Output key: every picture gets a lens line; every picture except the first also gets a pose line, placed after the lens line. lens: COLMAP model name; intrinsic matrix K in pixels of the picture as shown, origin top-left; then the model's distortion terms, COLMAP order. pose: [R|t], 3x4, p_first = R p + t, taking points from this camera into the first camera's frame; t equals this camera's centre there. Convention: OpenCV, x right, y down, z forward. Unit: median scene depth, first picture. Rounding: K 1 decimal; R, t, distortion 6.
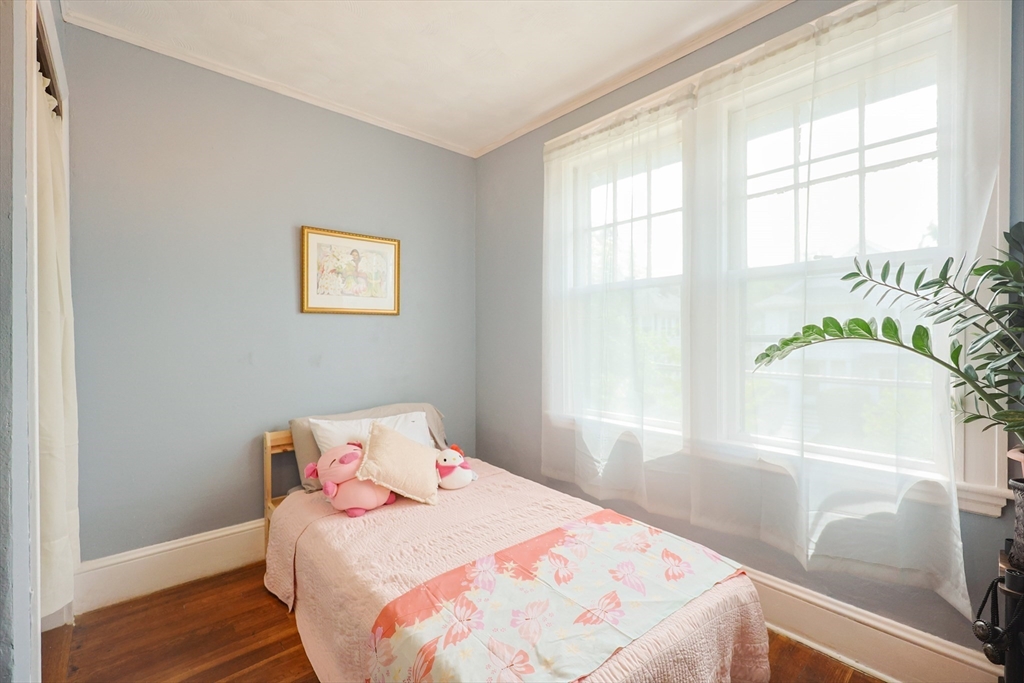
lens RADIAL K [[423.6, 0, 516.8], [0, 423.6, 337.3], [0, 0, 1]] dist [-0.000428, 0.000155]
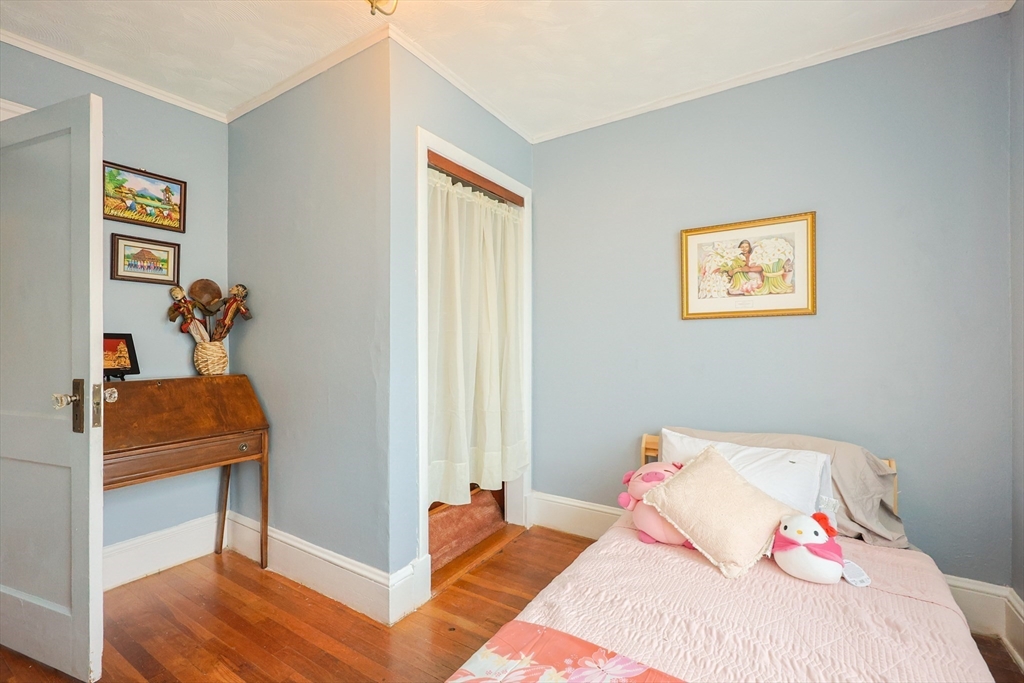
lens RADIAL K [[423.6, 0, 516.8], [0, 423.6, 337.3], [0, 0, 1]] dist [-0.000428, 0.000155]
pose [[0.302895, -0.012515, -0.952942, 0.334697], [0.002677, 0.999921, -0.012281, -0.006223], [0.953020, 0.001169, 0.302904, 0.371242]]
